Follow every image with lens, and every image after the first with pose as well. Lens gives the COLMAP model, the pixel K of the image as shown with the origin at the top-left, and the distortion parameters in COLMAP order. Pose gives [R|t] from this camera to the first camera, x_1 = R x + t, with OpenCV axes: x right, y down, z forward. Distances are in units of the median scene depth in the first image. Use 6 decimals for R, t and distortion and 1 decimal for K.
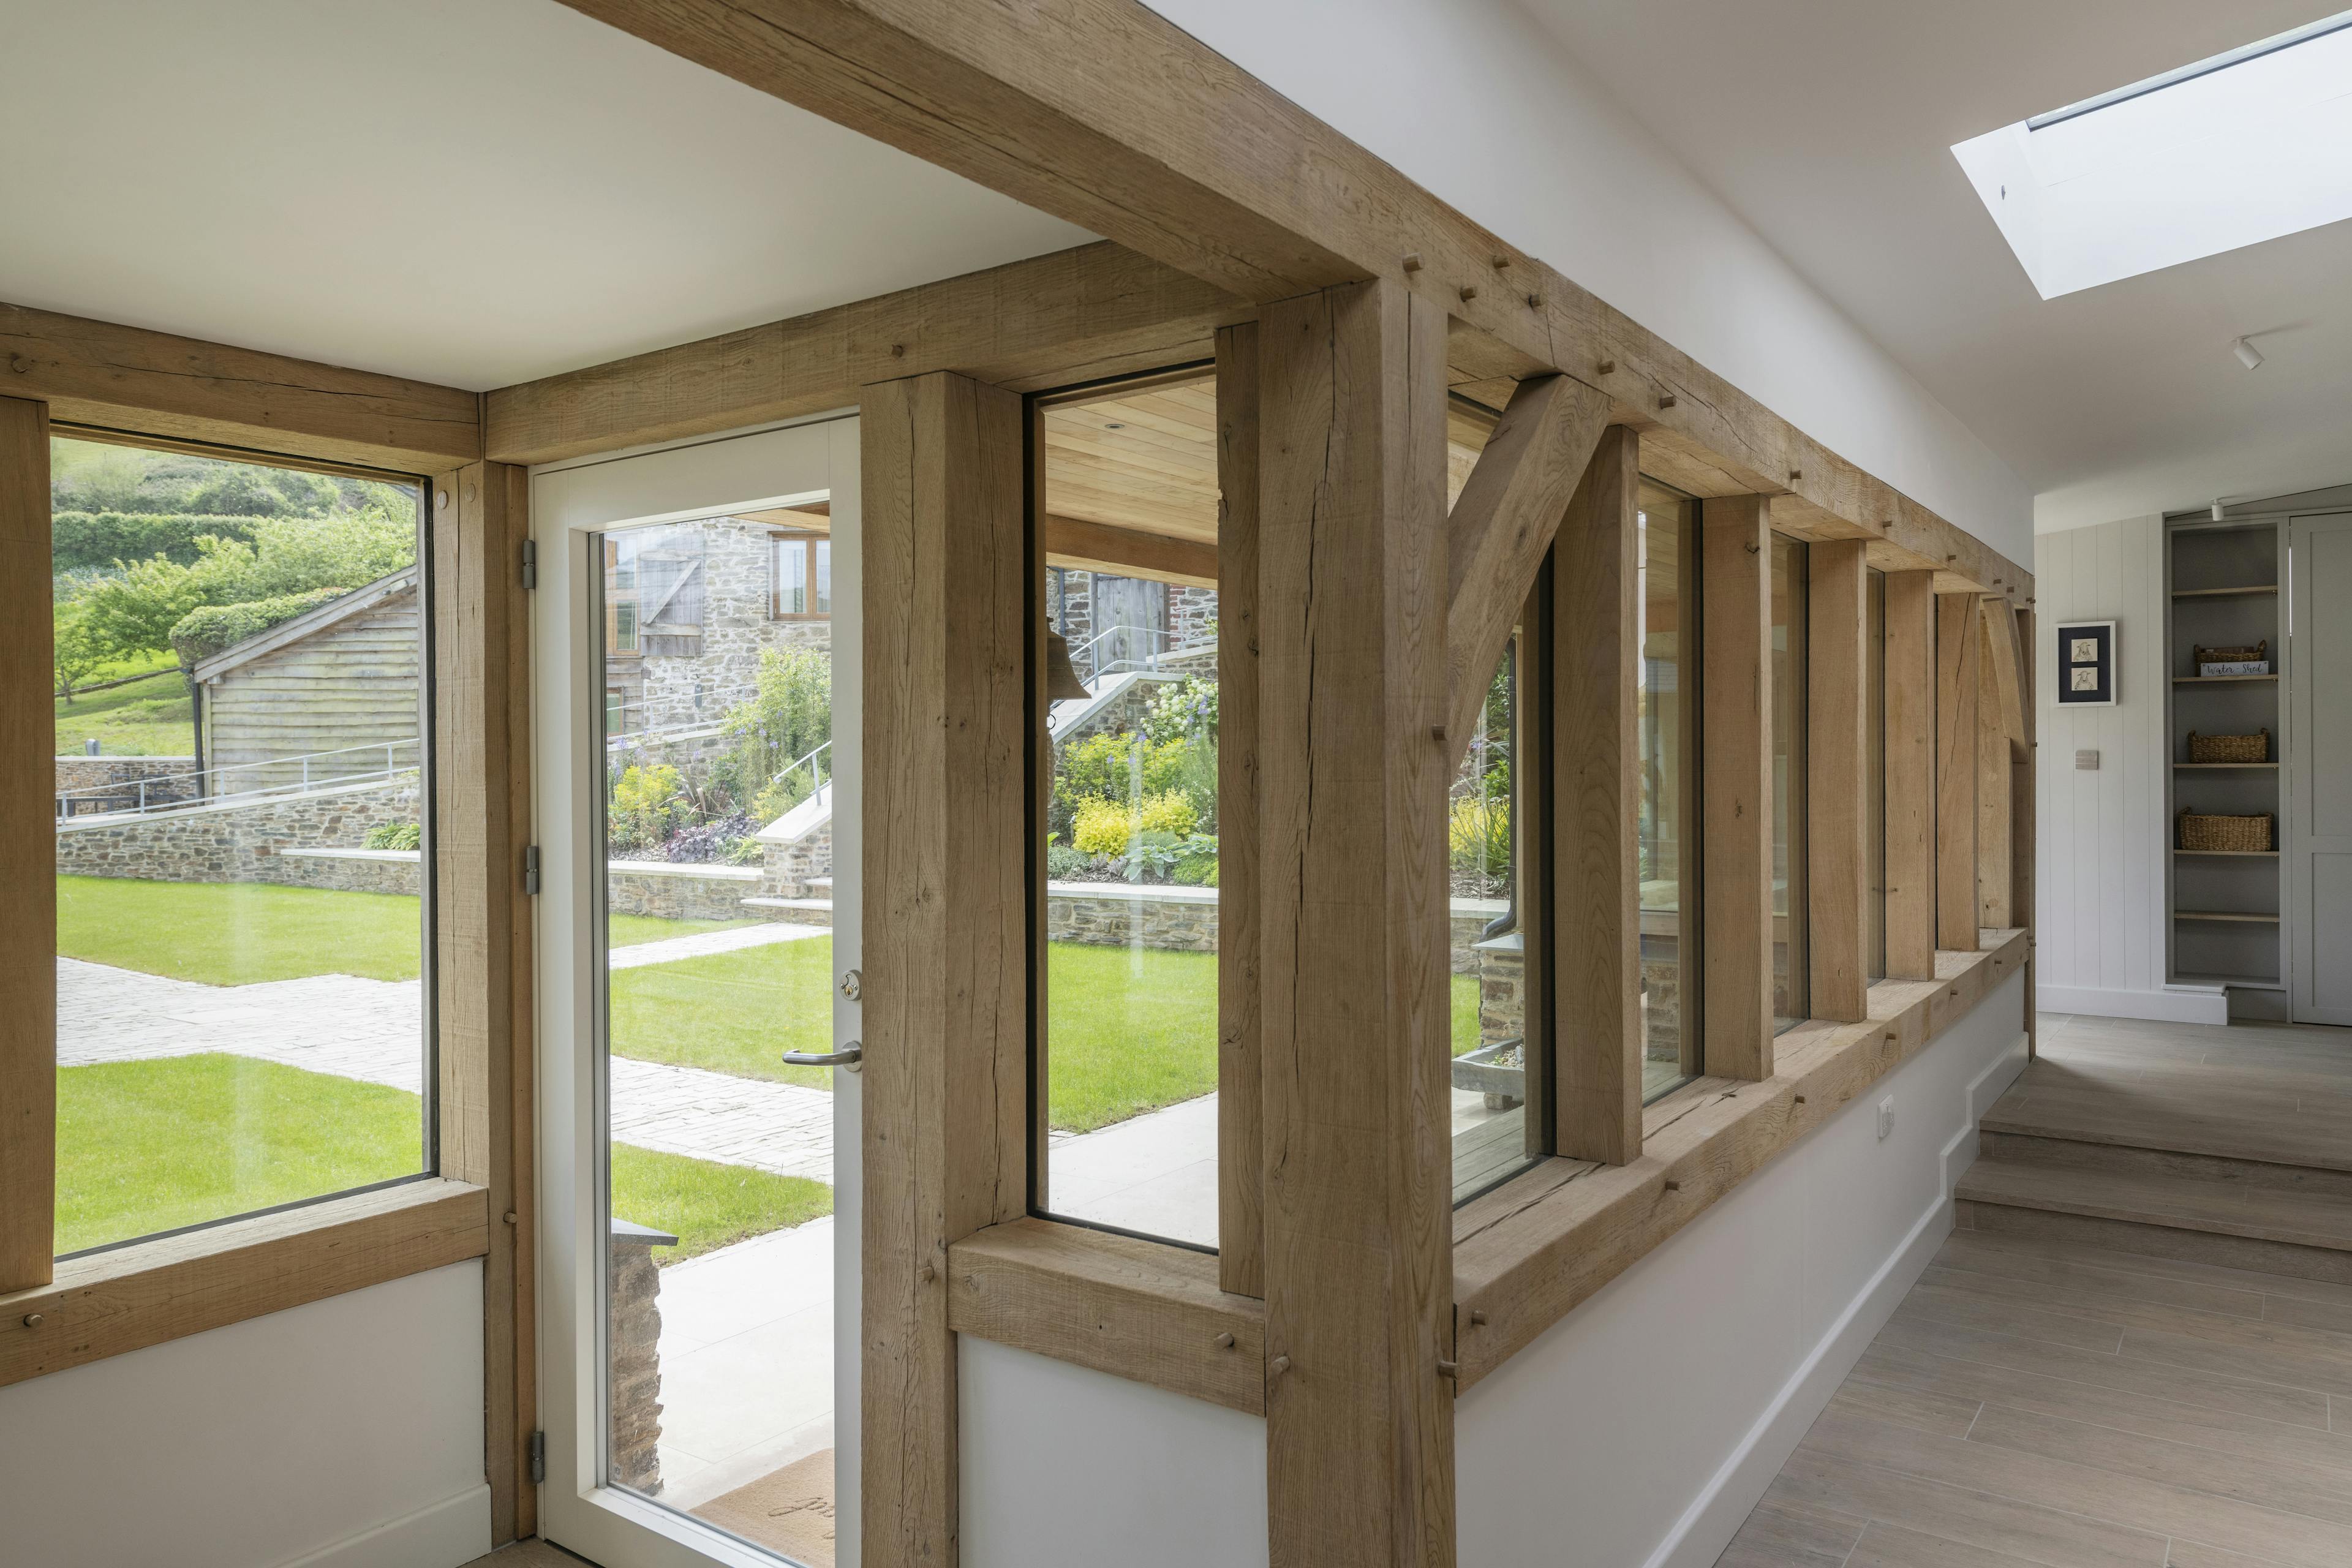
lens RADIAL K [[1569.7, 0, 1182.4], [0, 1569.7, 772.1], [0, 0, 1]] dist [0.022090, -0.024839]
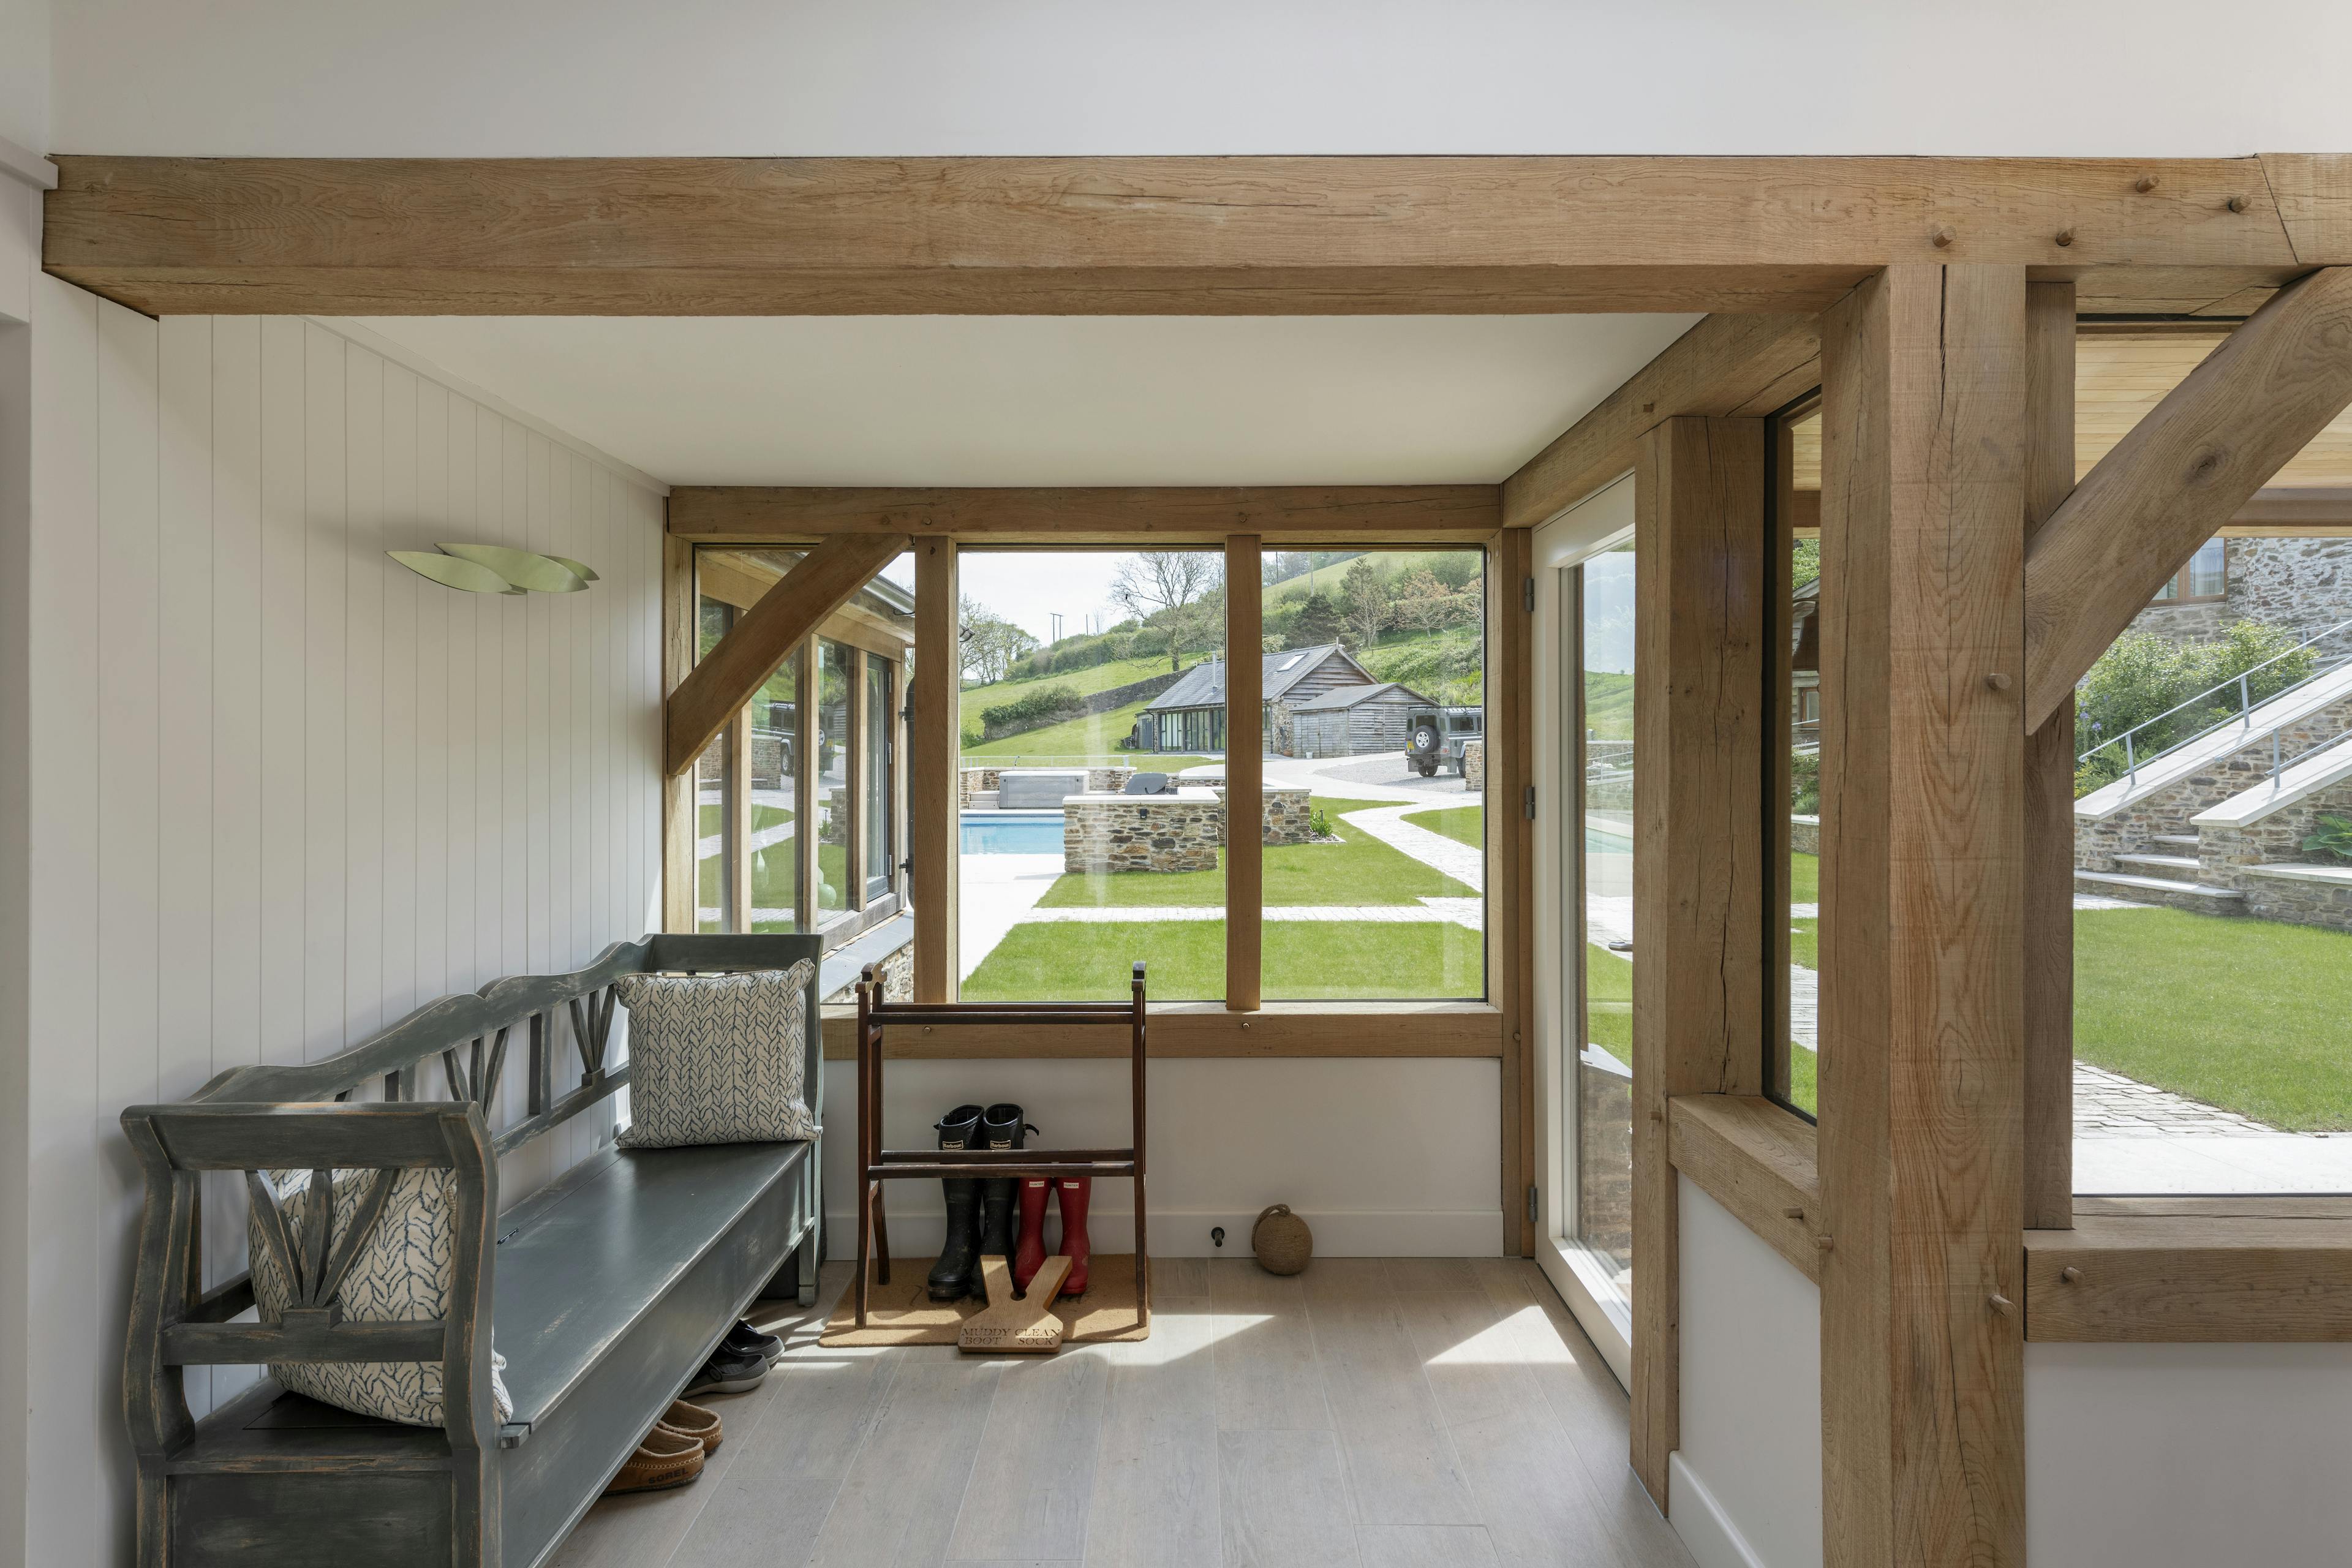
lens RADIAL K [[1233.8, 0, 1168.7], [0, 1233.8, 755.2], [0, 0, 1]] dist [0.000458, -0.001848]
pose [[0.576964, 0.007891, -0.816731, 0.151255], [-0.007417, 0.999963, 0.004422, 0.006949], [0.816736, 0.003506, 0.577001, 0.028554]]
